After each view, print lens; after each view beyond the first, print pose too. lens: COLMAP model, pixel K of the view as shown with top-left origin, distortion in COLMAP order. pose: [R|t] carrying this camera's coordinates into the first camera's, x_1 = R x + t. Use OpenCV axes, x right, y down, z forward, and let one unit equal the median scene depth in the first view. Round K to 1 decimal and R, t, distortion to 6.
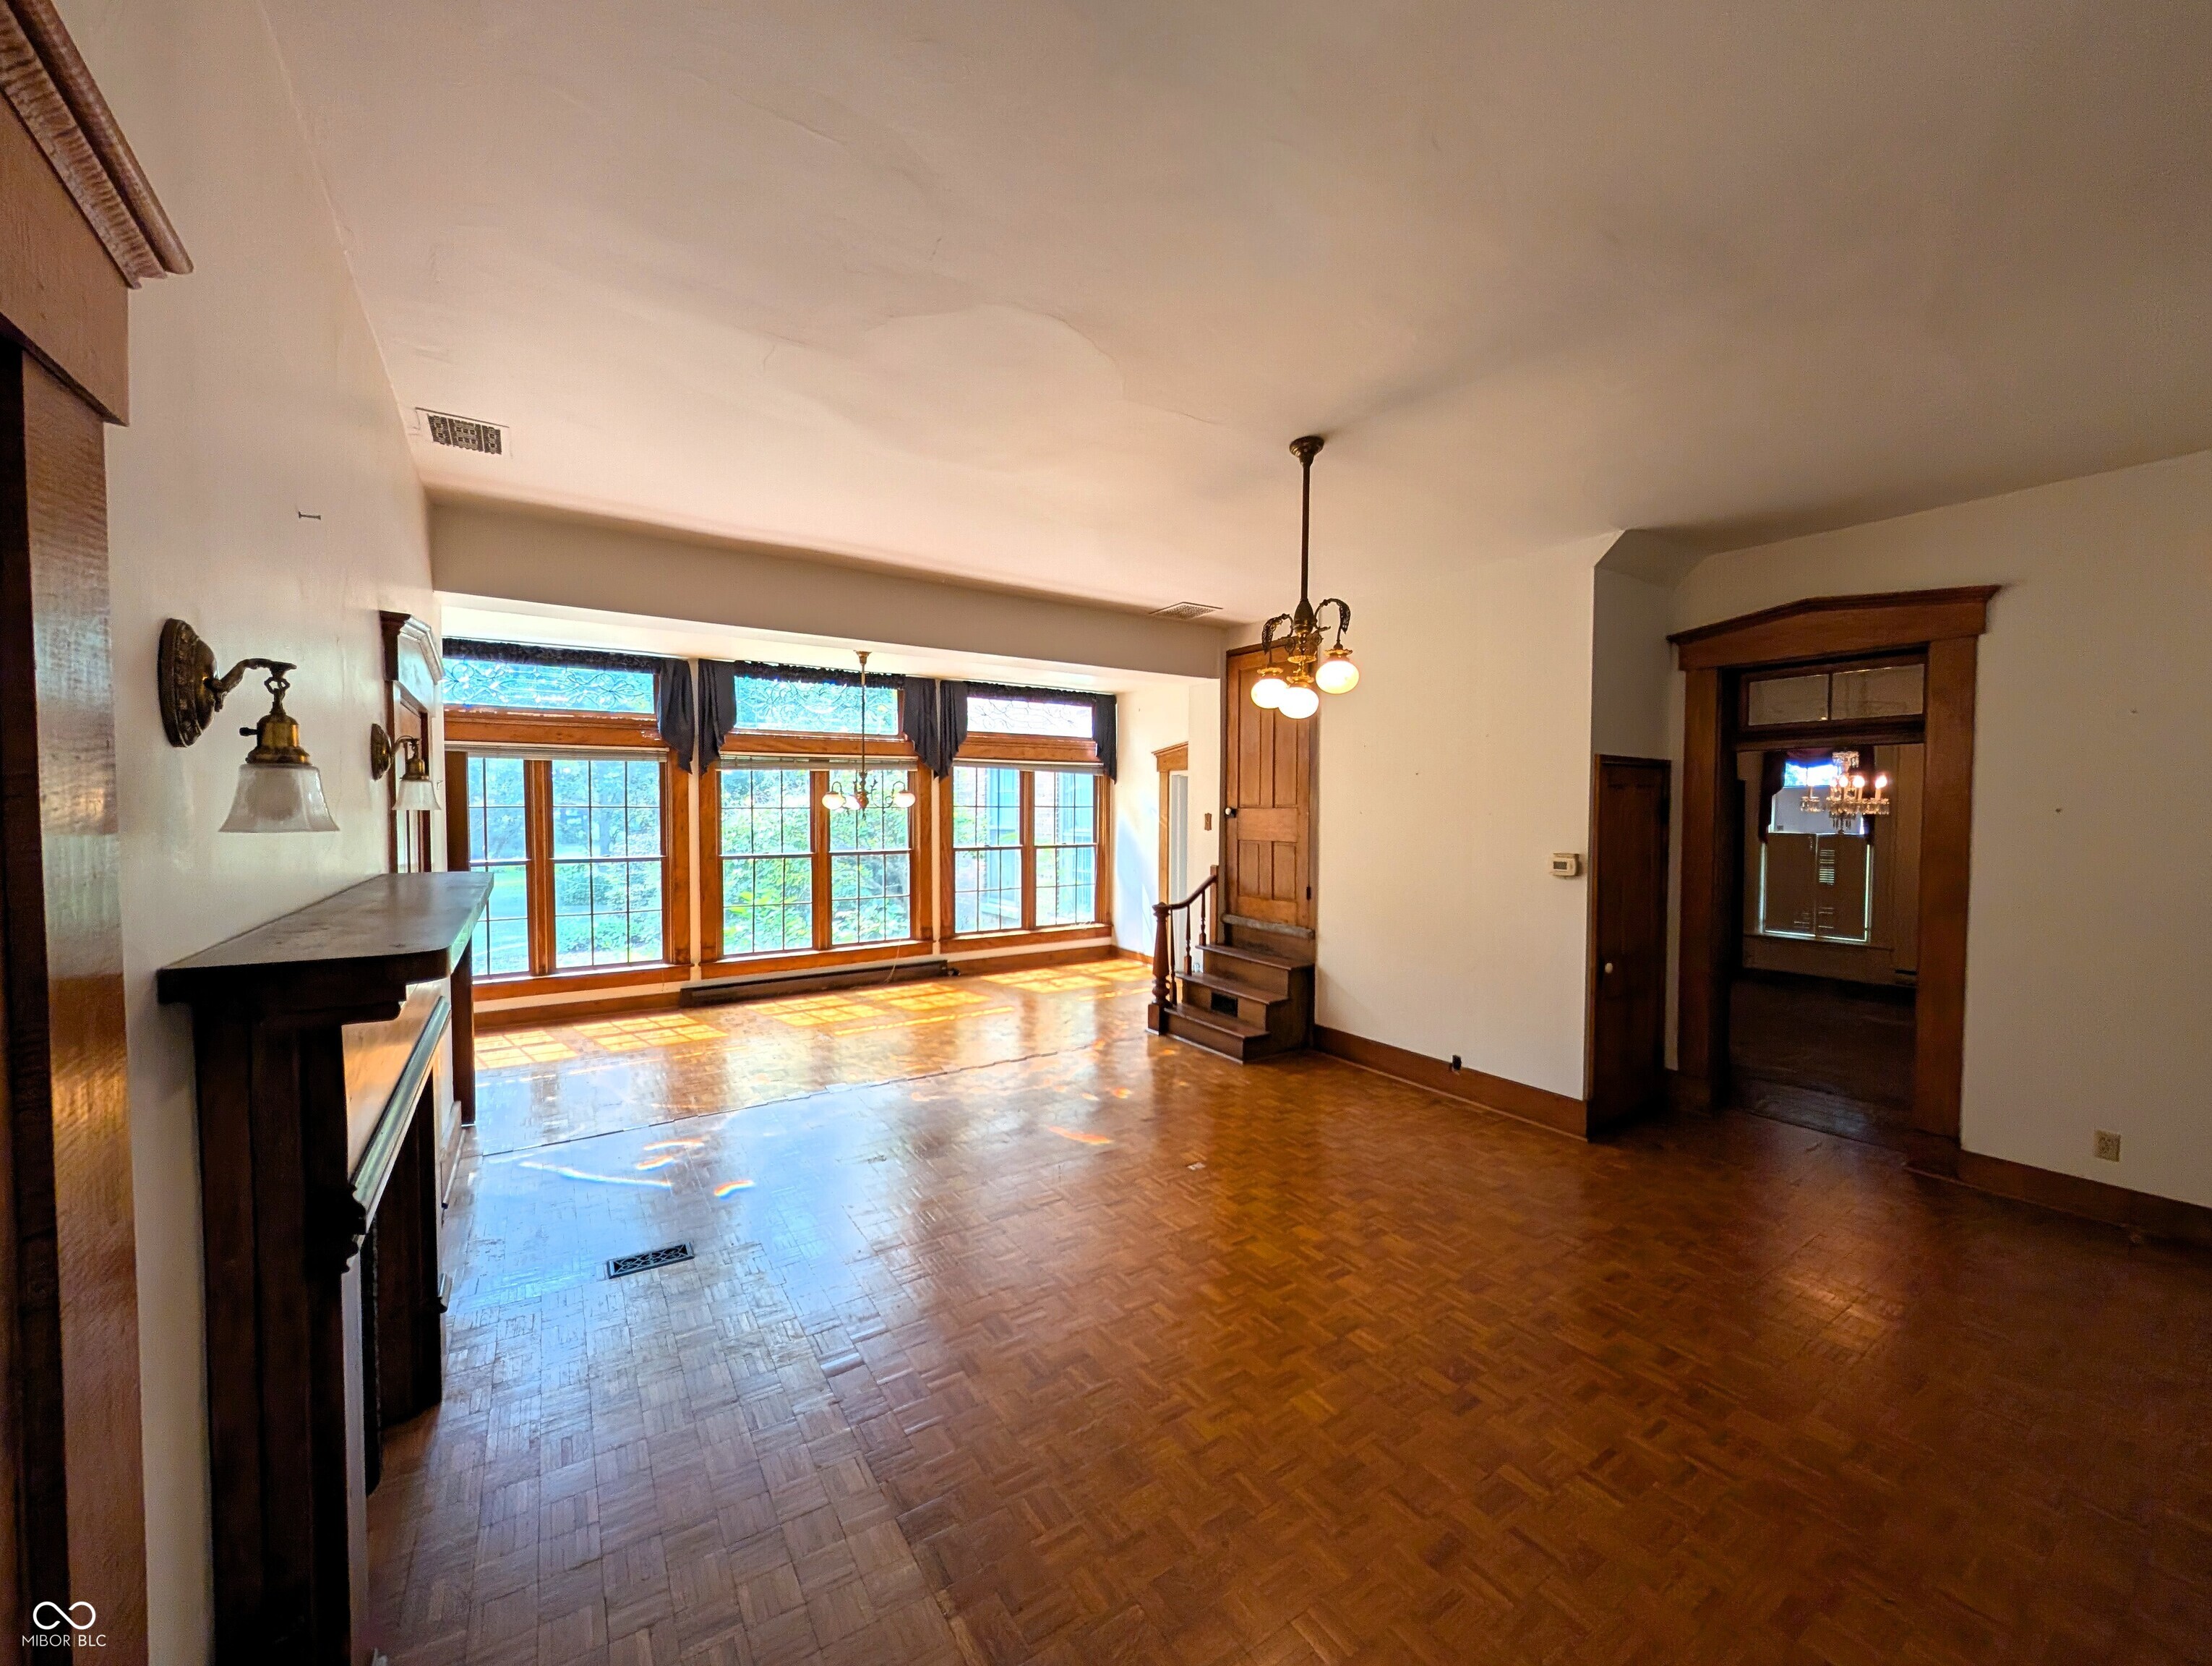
lens RADIAL K [[847.9, 0, 1099.4], [0, 847.9, 838.3], [0, 0, 1]] dist [-0.000990, 0.000102]
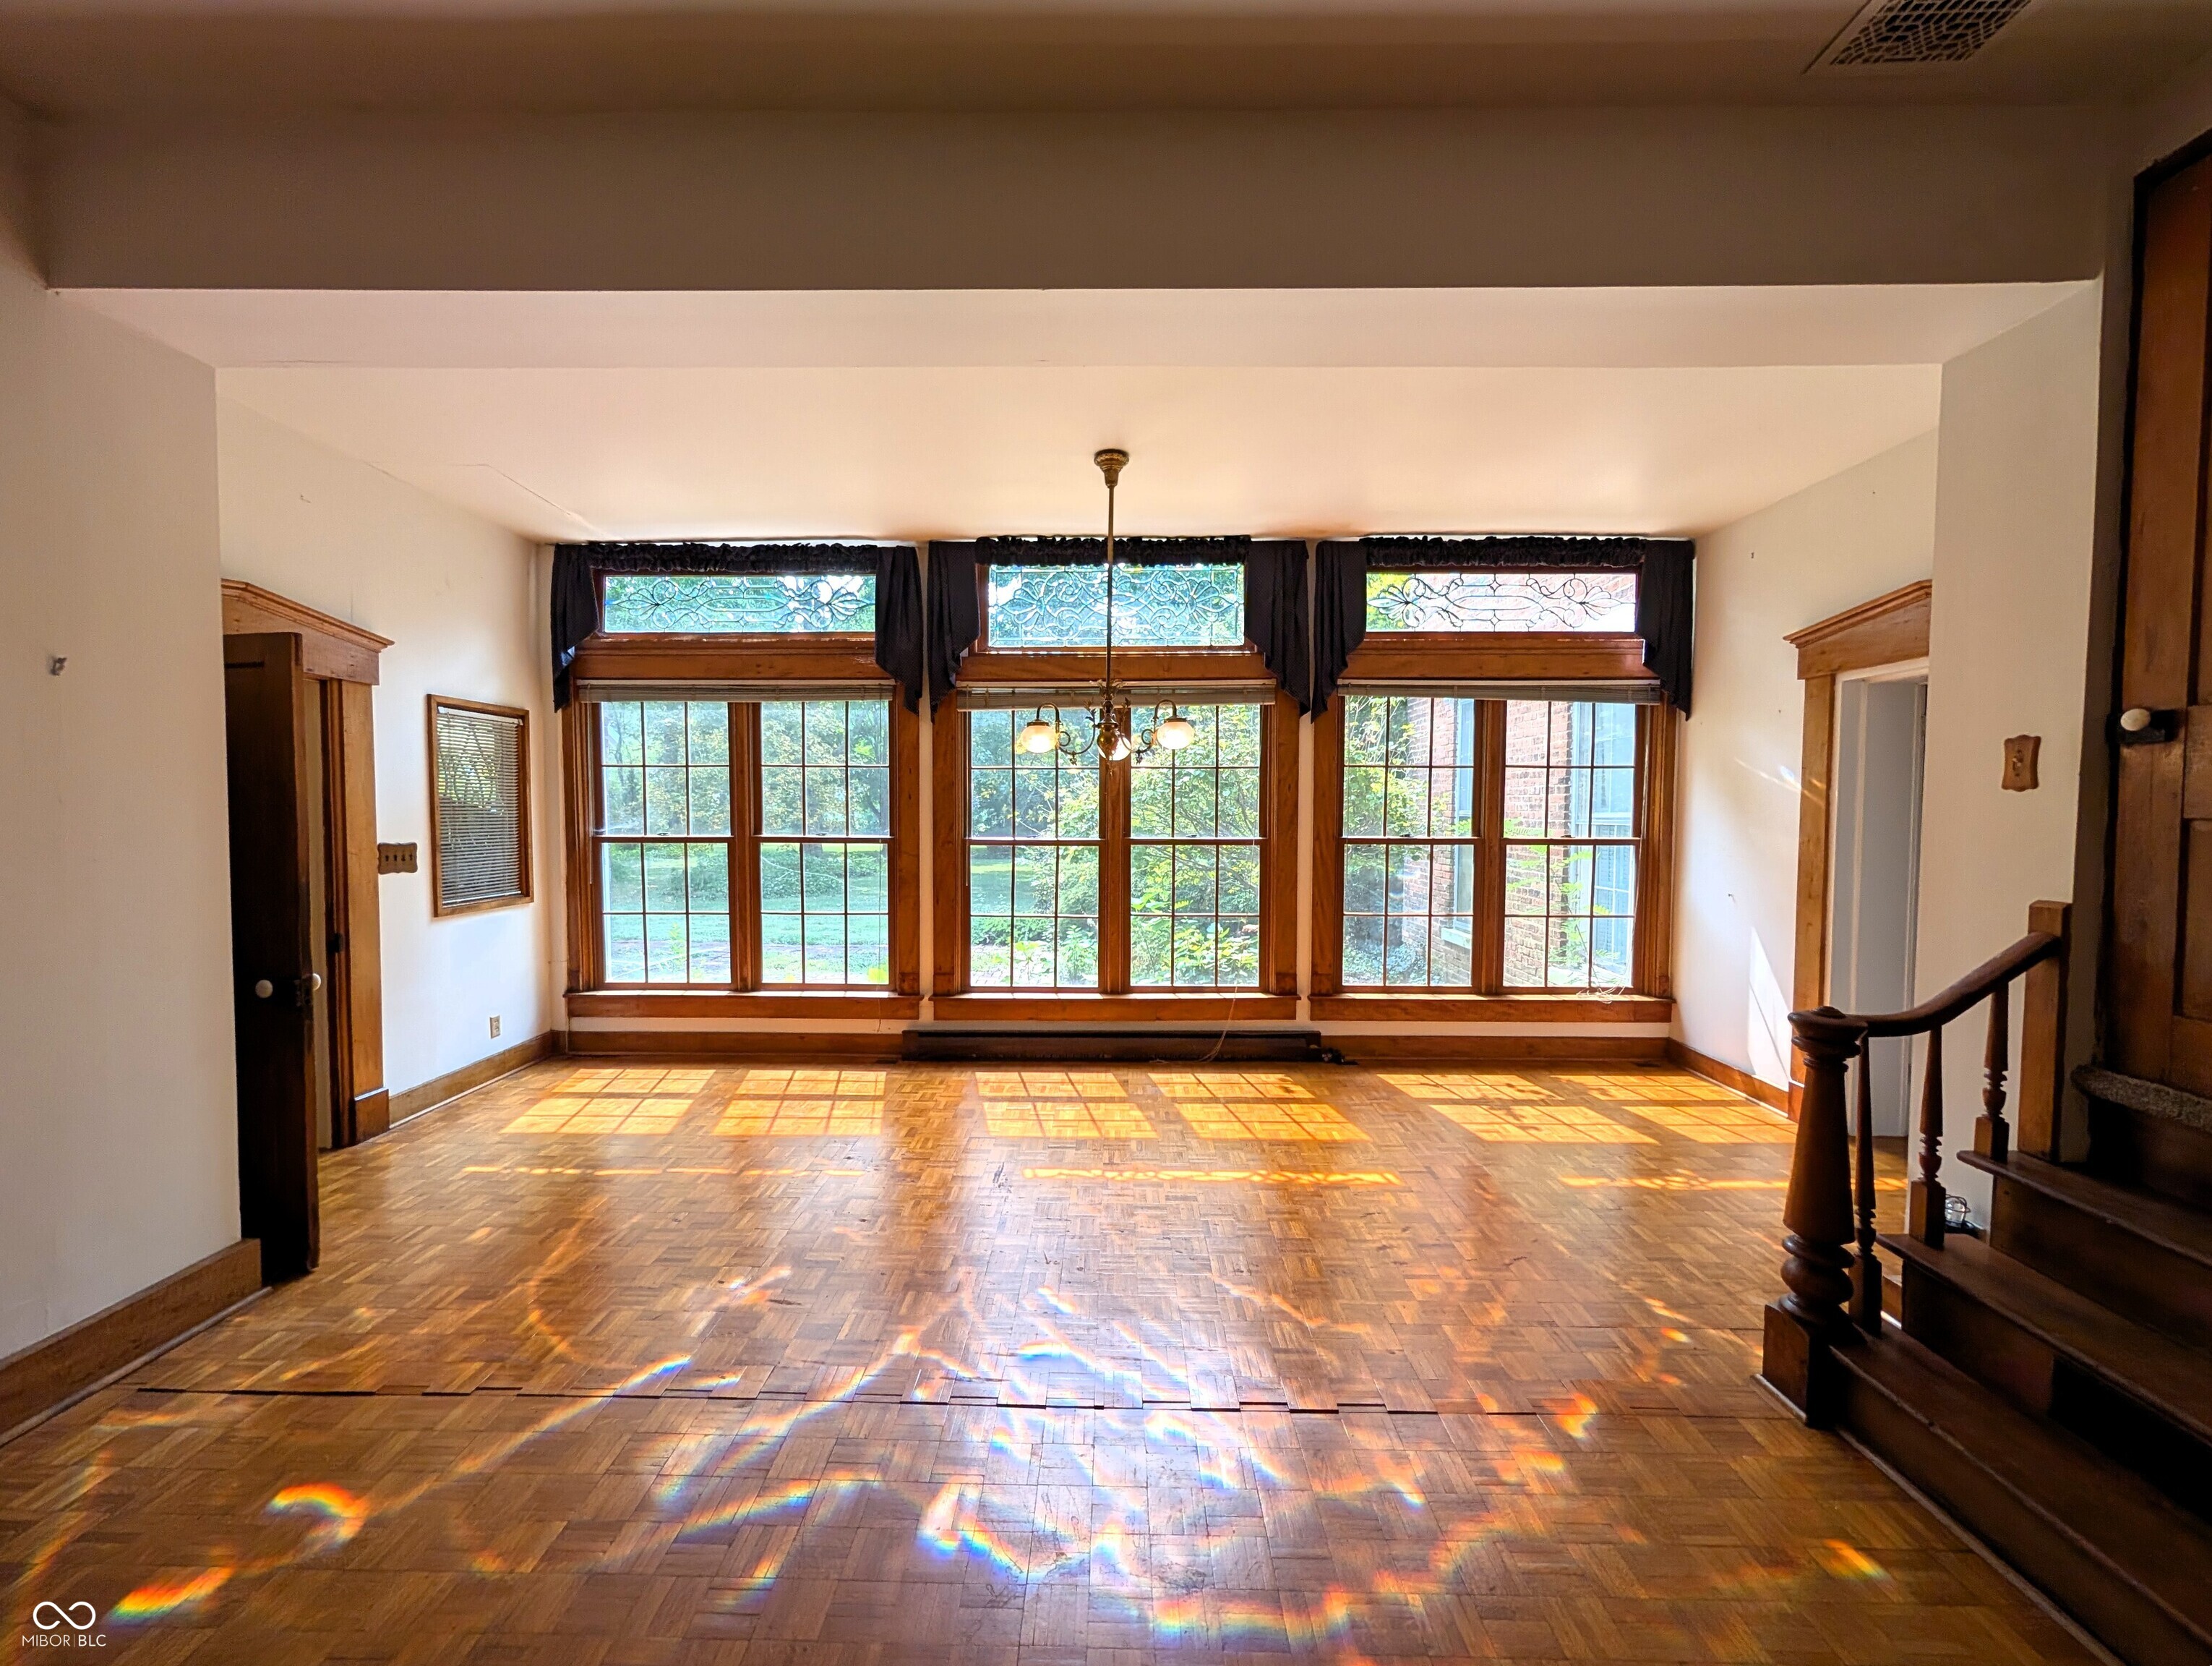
lens RADIAL K [[854.9, 0, 1101.5], [0, 854.9, 838.4], [0, 0, 1]] dist [0.000117, 0.000213]
pose [[0.826470, 0.023011, -0.562511, 0.023380], [-0.022552, 0.999716, 0.007762, 0.012640], [0.562529, 0.006271, 0.826754, 0.507530]]
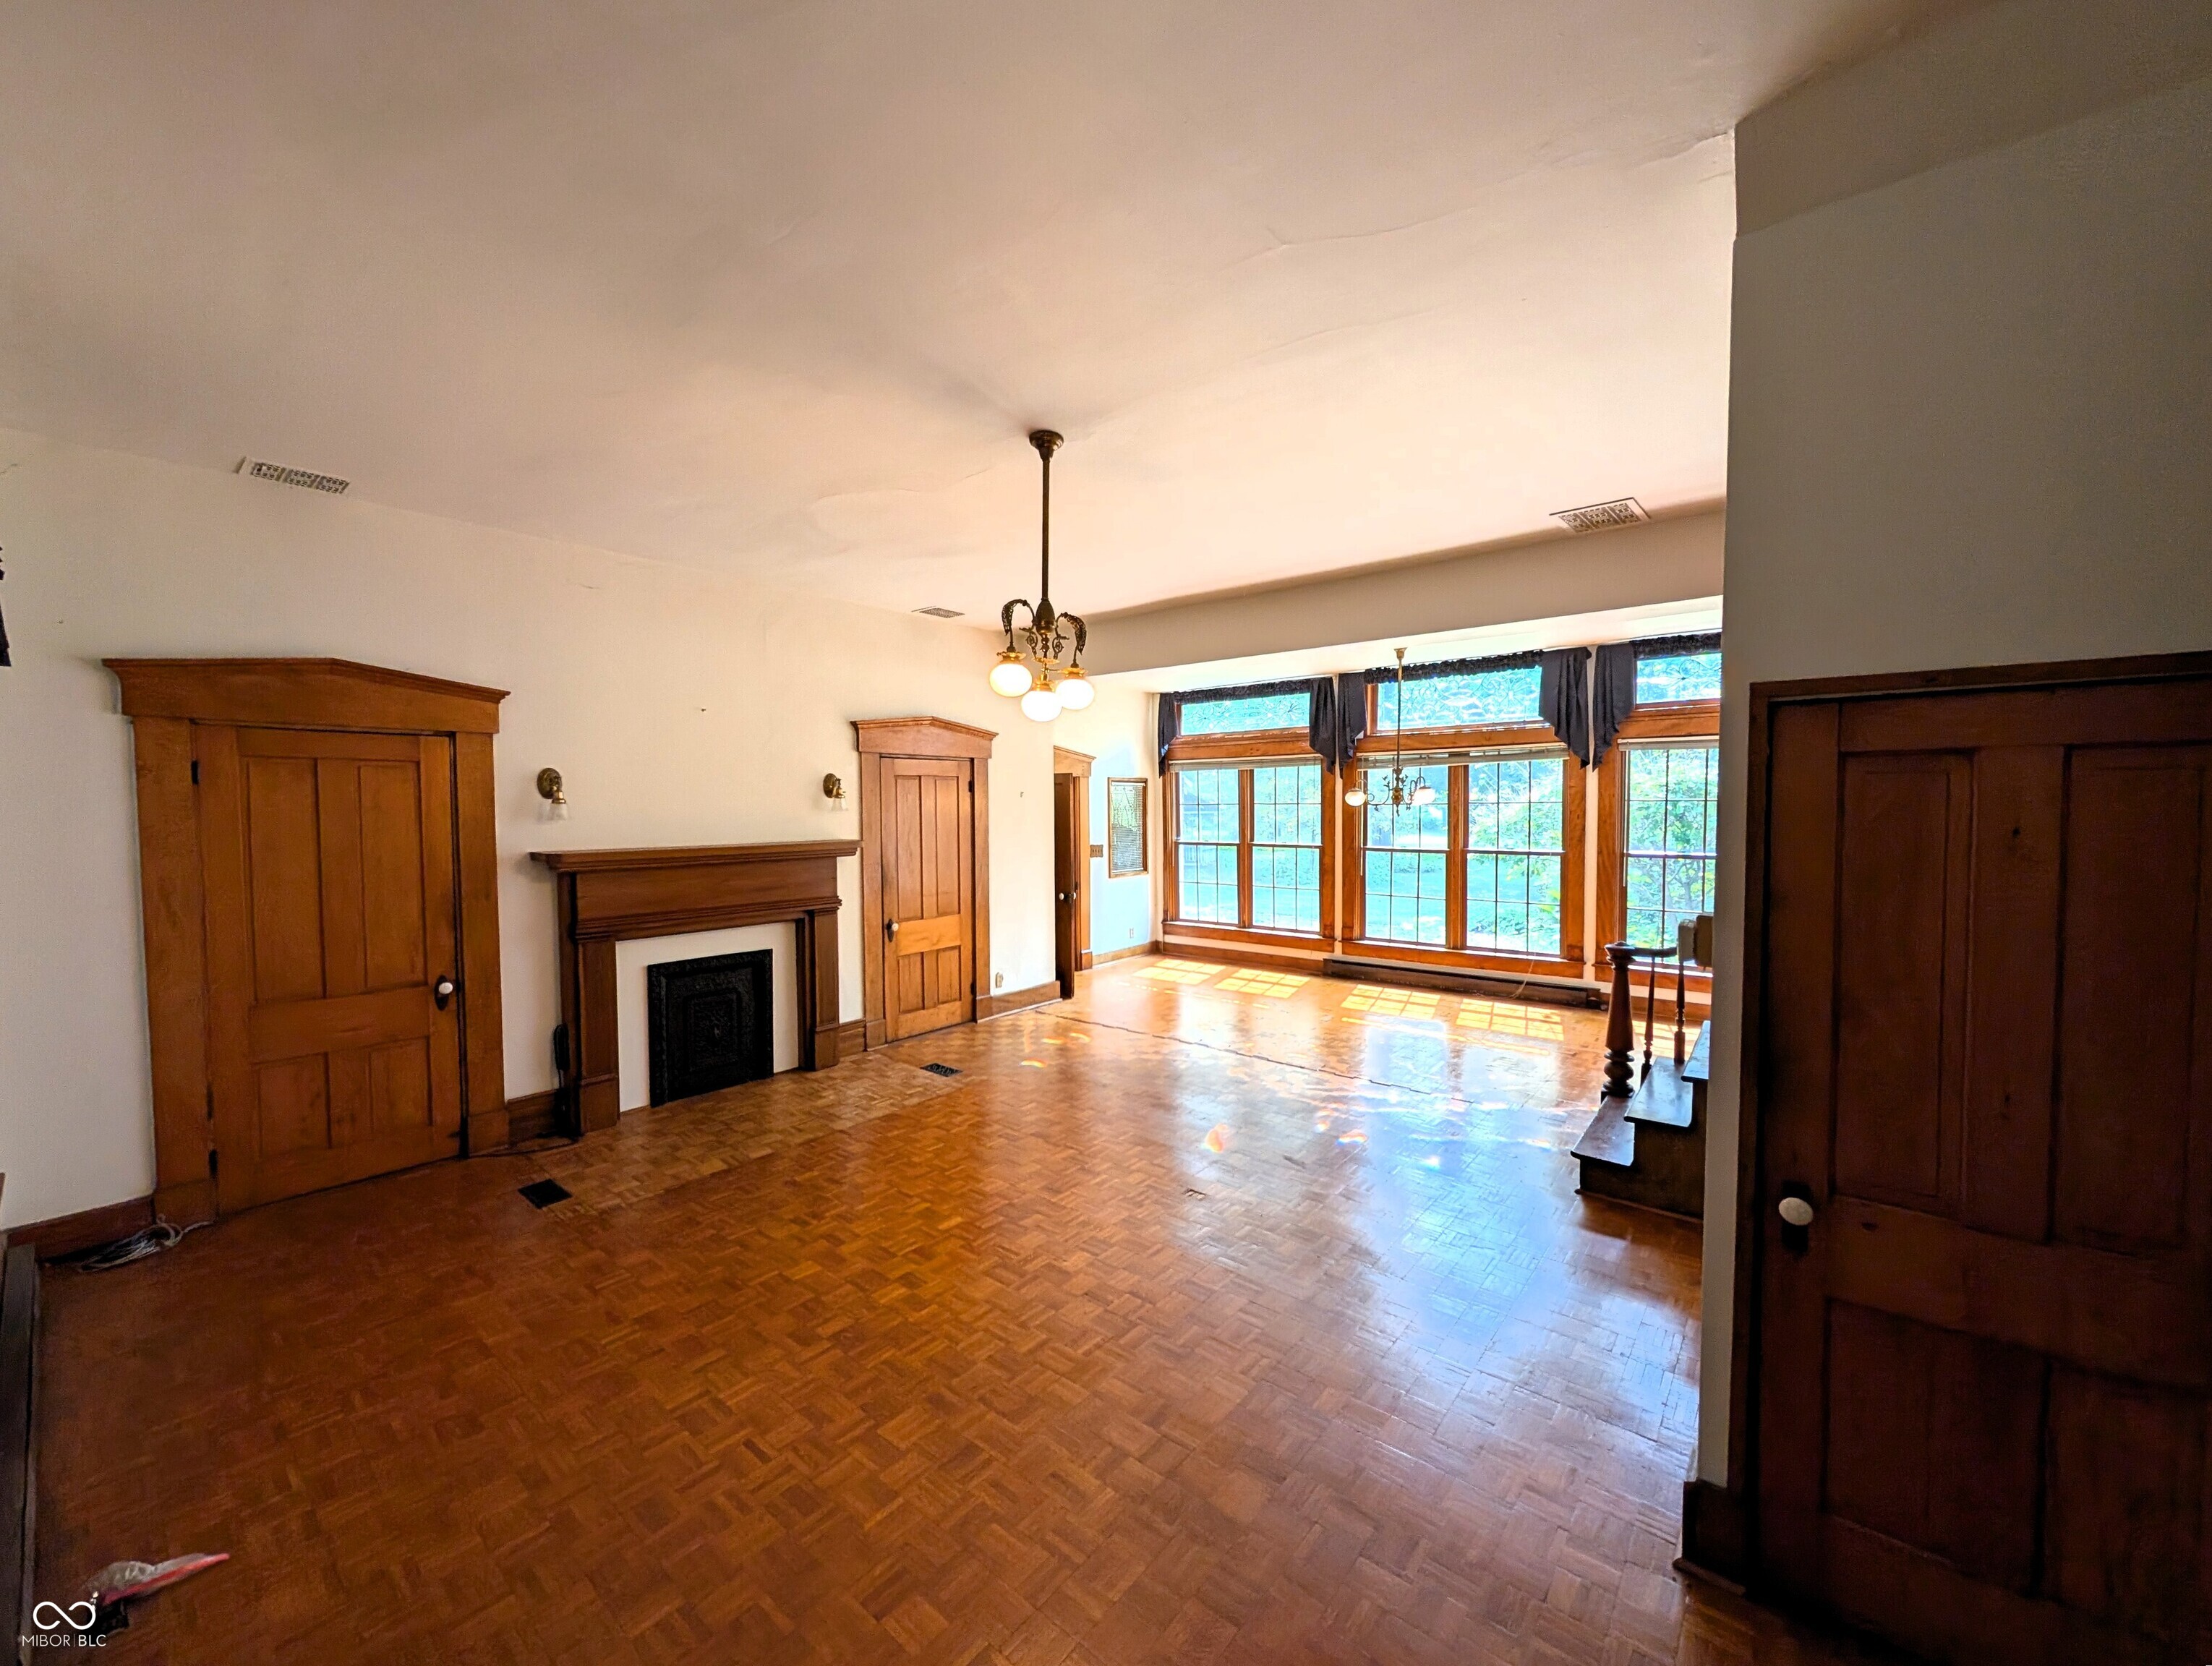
lens RADIAL K [[871.0, 0, 1105.9], [0, 871.0, 838.7], [0, 0, 1]] dist [-0.000396, -0.000038]
pose [[0.296922, 0.036576, -0.954201, 0.548671], [-0.025639, 0.999211, 0.030323, -0.016697], [0.954558, 0.015461, 0.297625, 0.344022]]
